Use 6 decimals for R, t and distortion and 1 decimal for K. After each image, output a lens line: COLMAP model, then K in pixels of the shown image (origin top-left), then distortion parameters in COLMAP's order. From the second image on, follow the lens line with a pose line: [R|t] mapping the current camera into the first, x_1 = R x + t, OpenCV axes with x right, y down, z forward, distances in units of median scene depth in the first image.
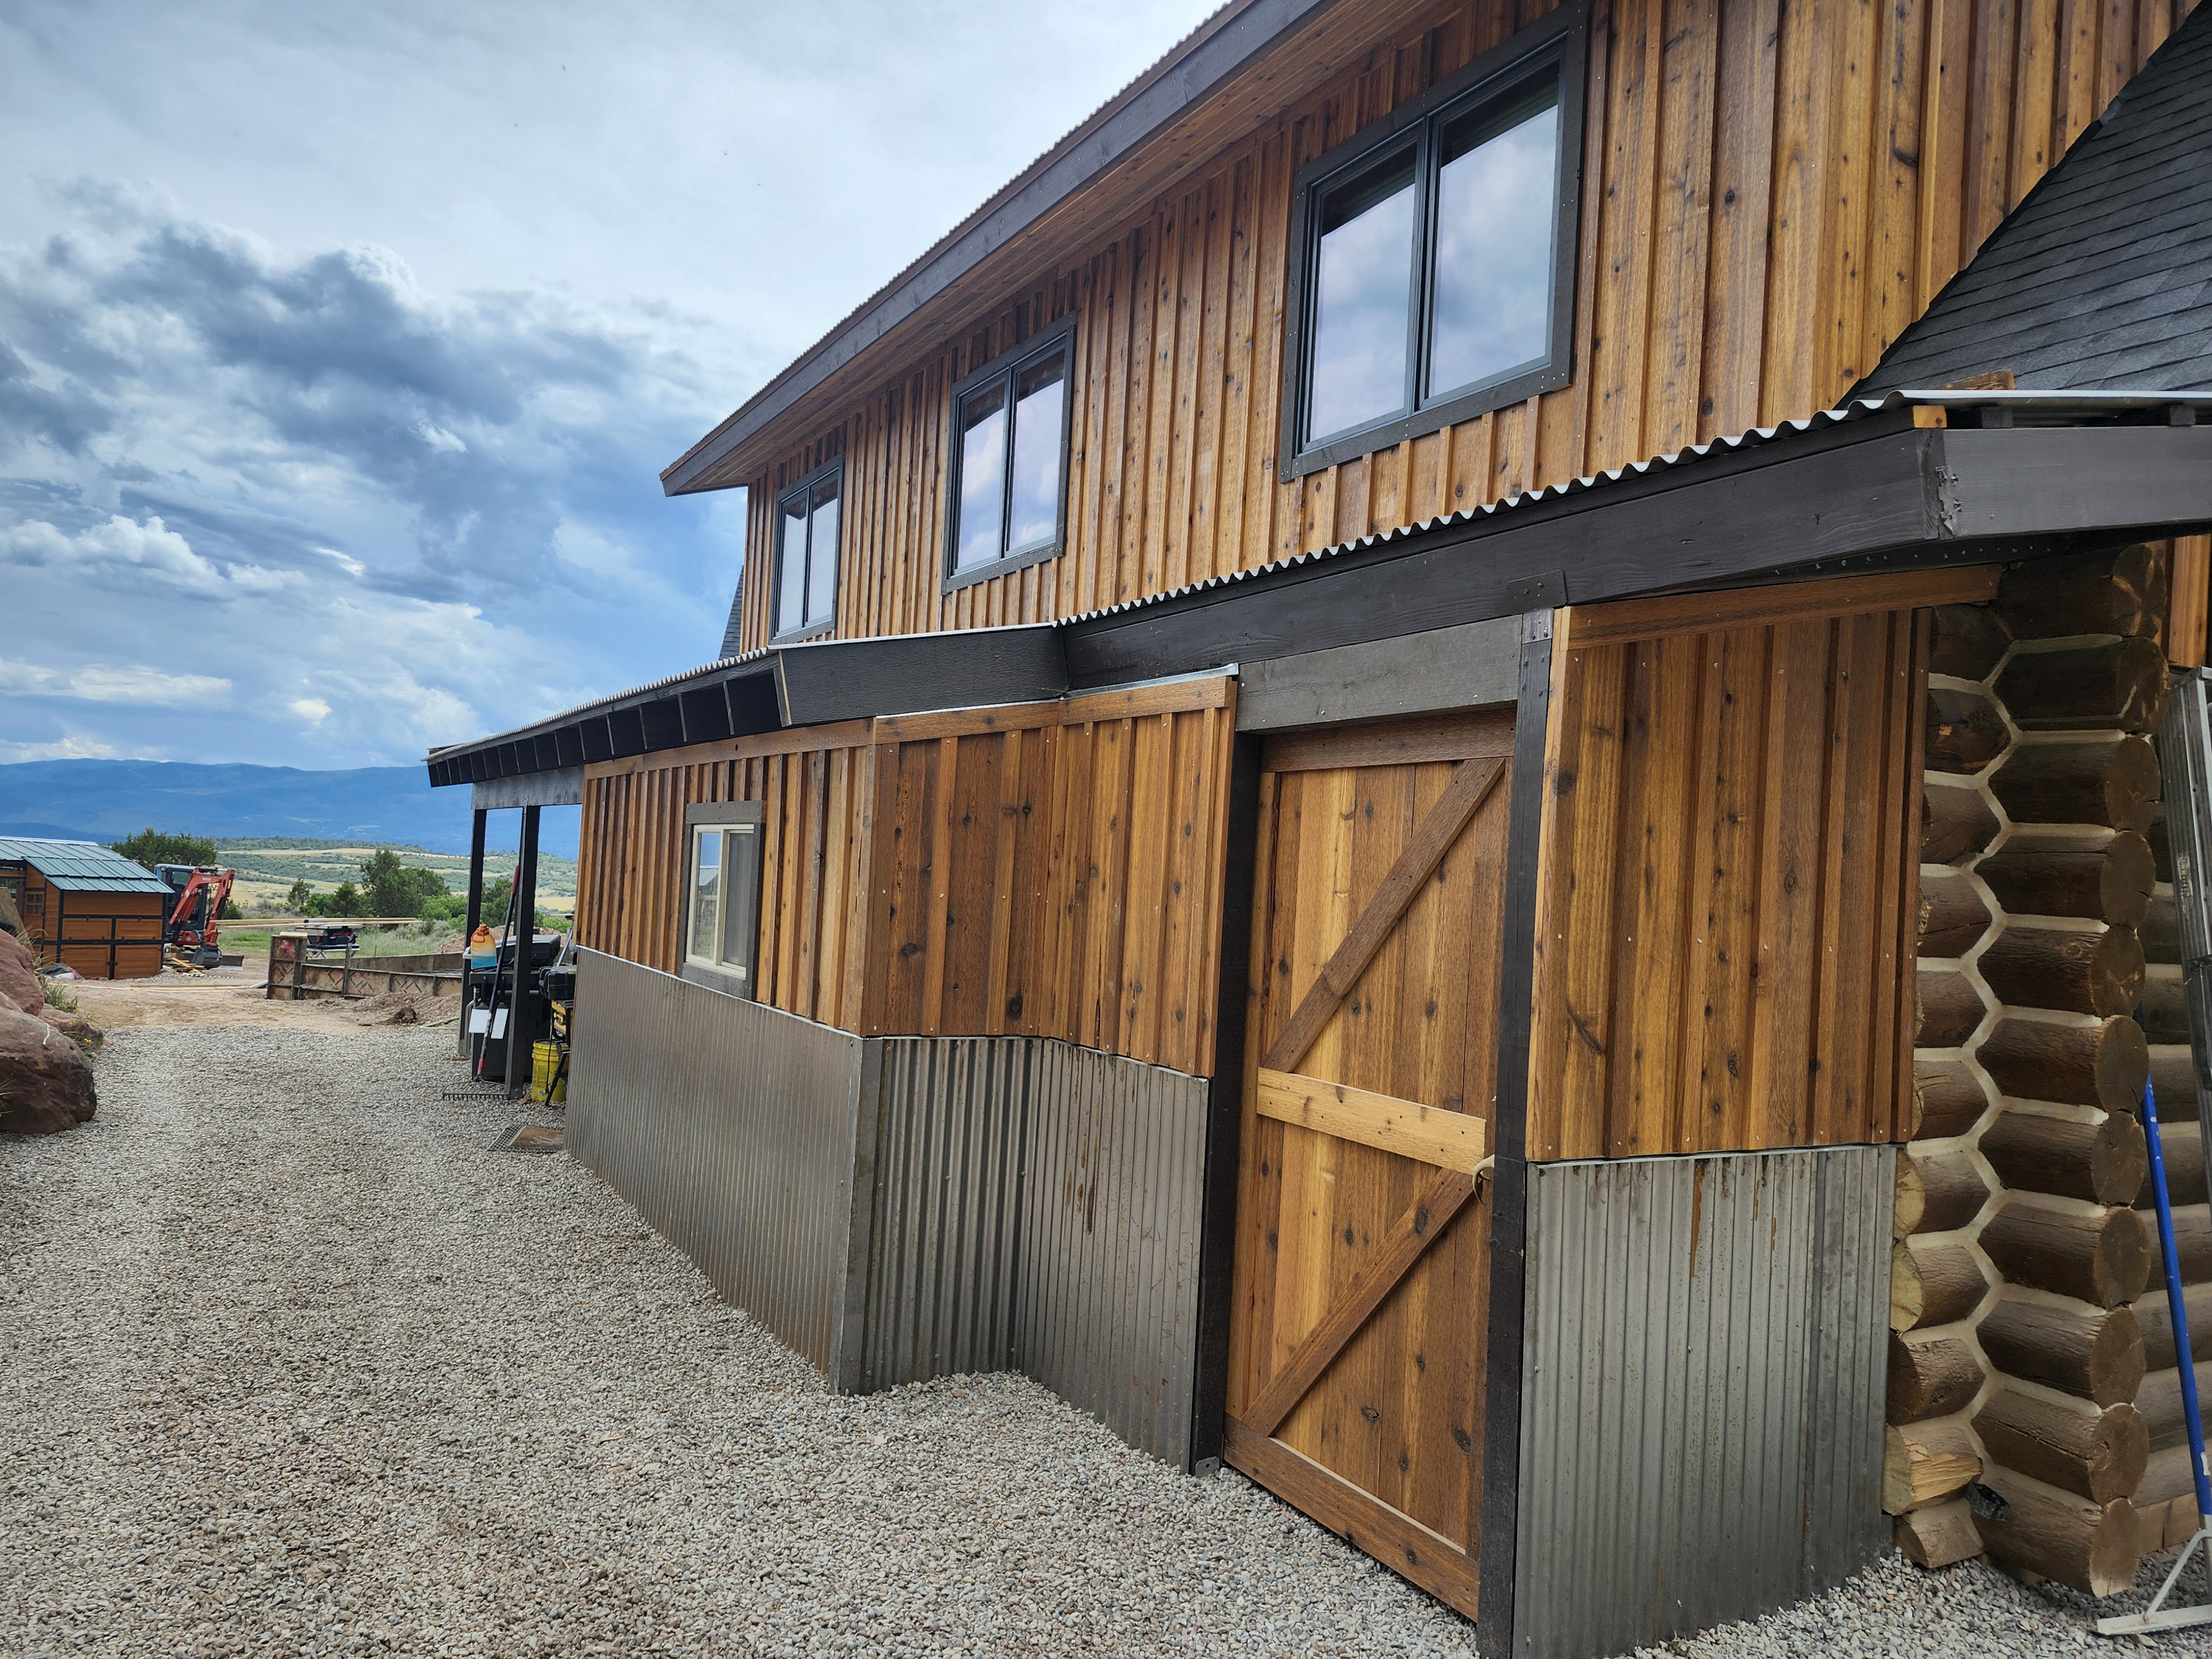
lens RADIAL K [[1474.6, 0, 1167.8], [0, 1474.6, 845.1], [0, 0, 1]] dist [0.055395, -0.049016]
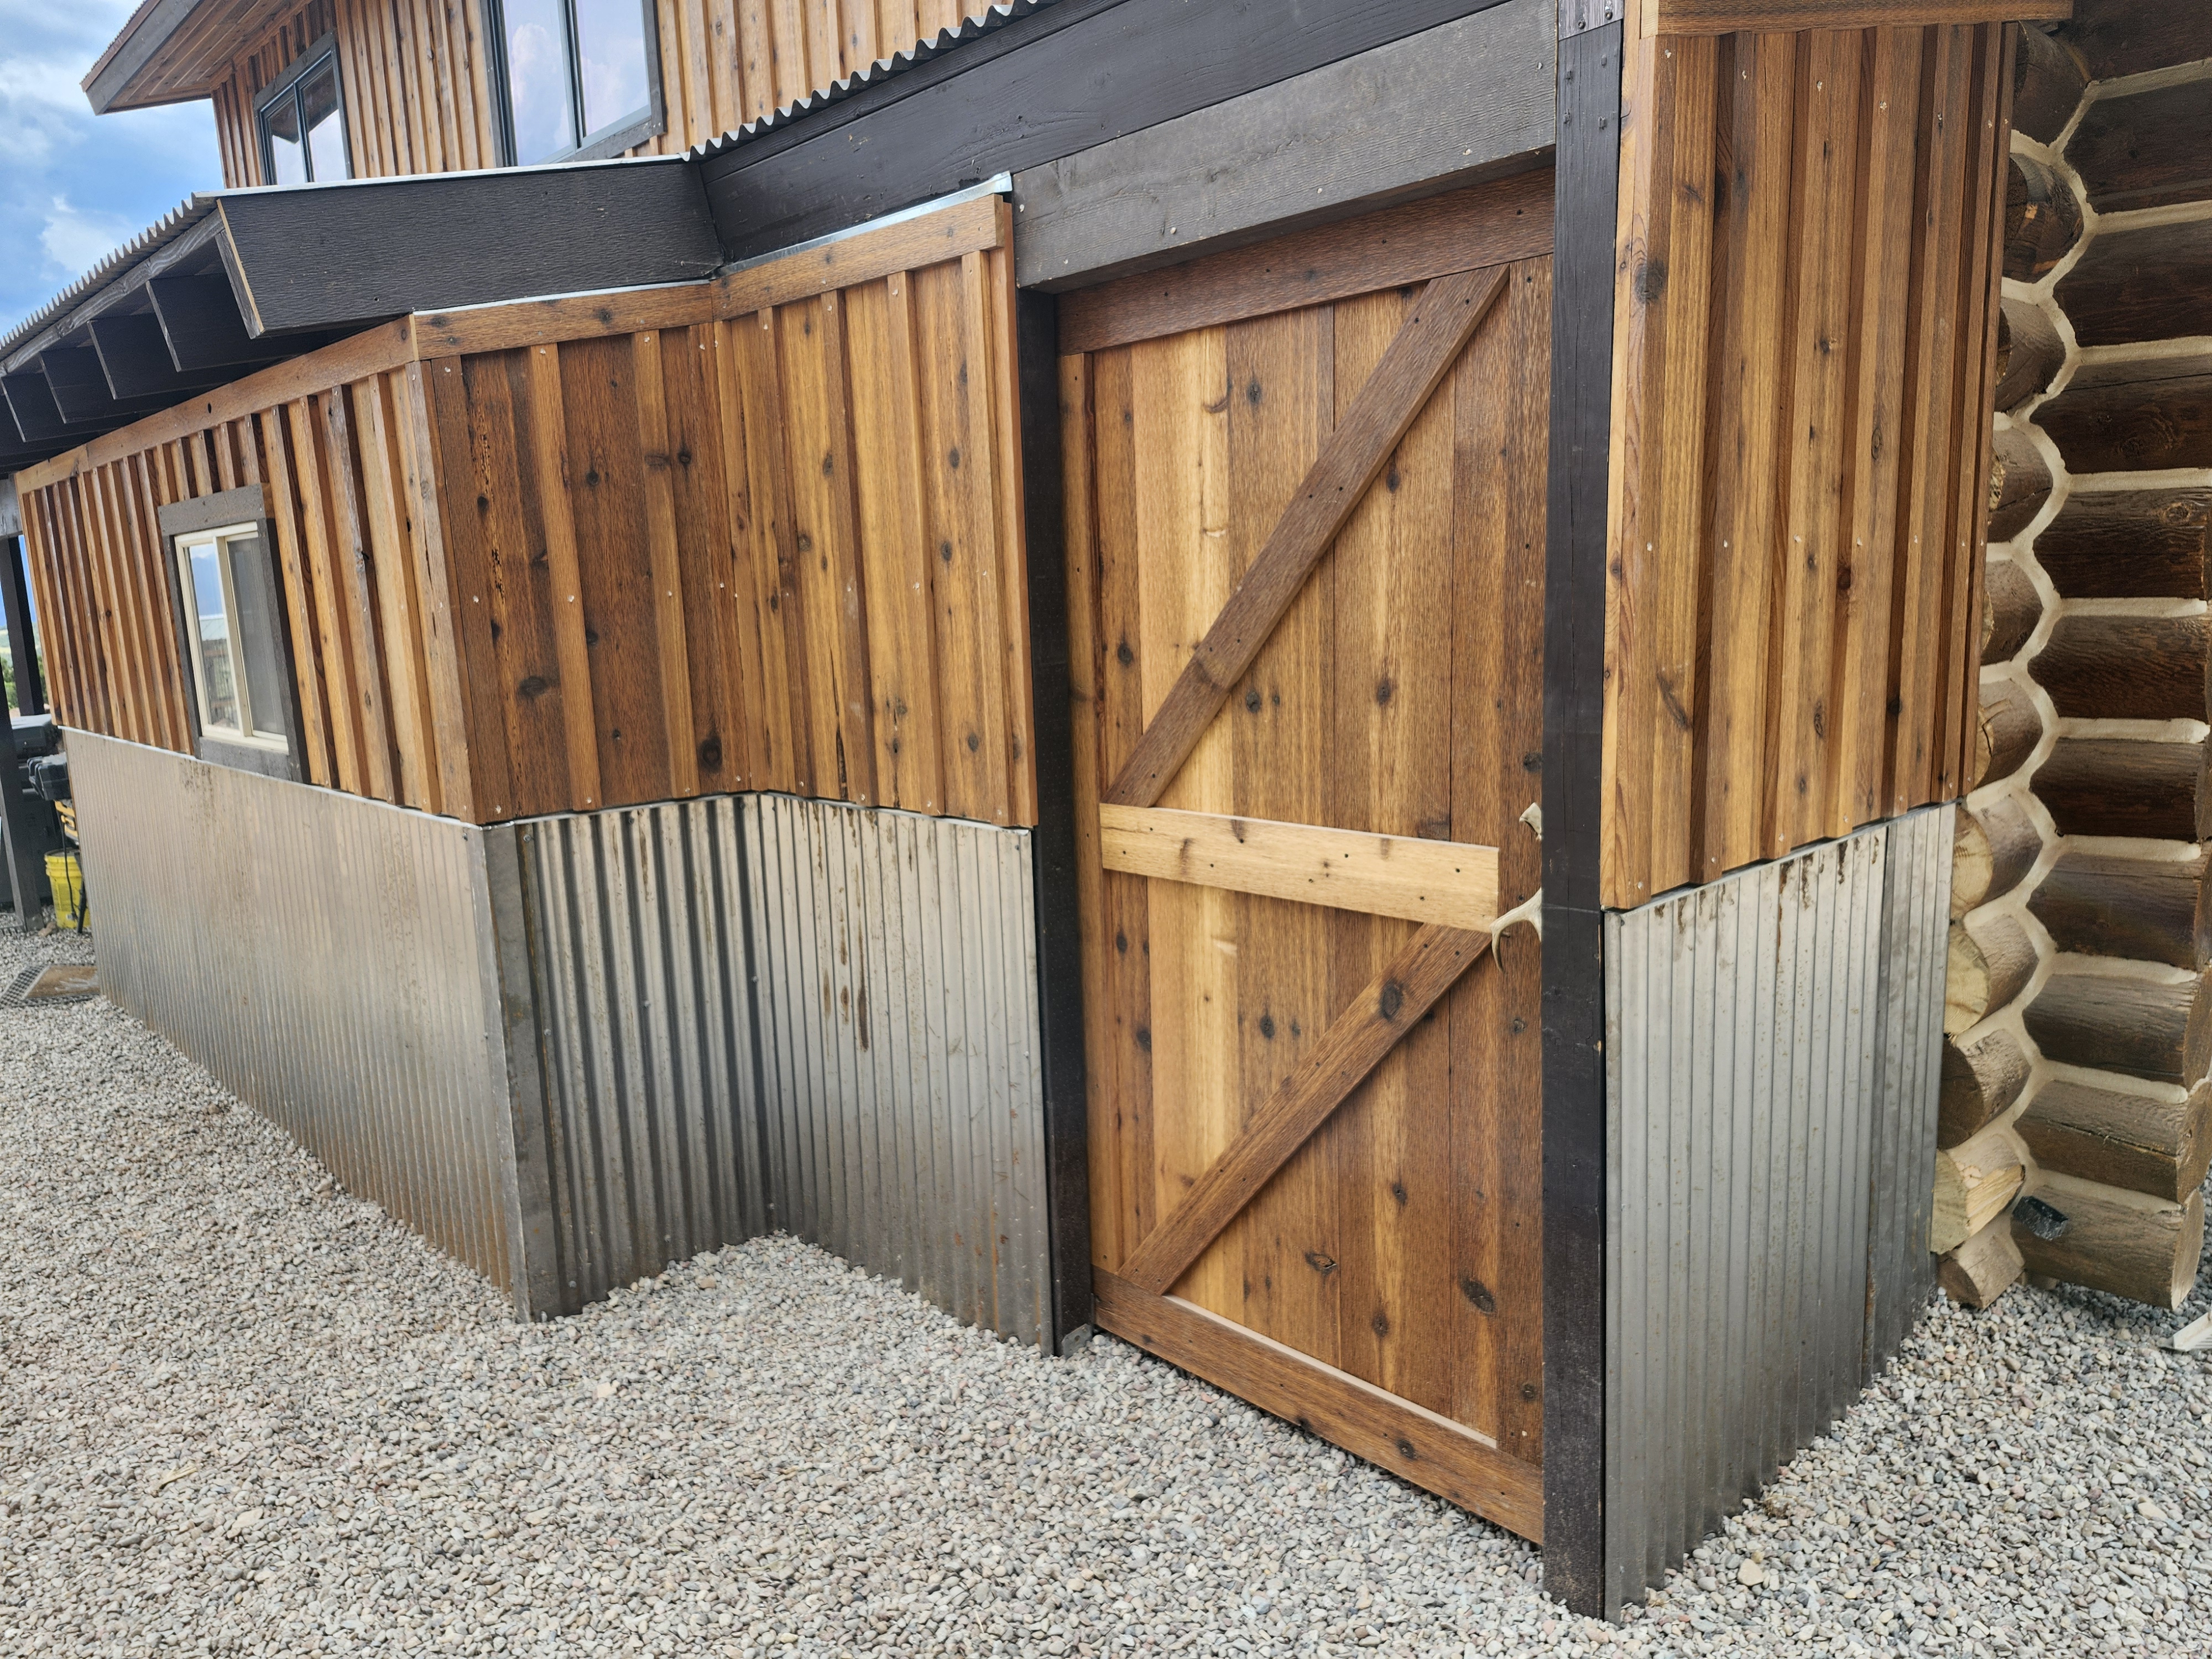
lens RADIAL K [[1474.6, 0, 1116.6], [0, 1474.6, 814.2], [0, 0, 1]] dist [0.055395, -0.049016]
pose [[0.975278, -0.124013, 0.182904, -0.058585], [0.087921, 0.977114, 0.193694, 0.024804], [-0.202739, -0.172824, 0.963862, 0.349406]]
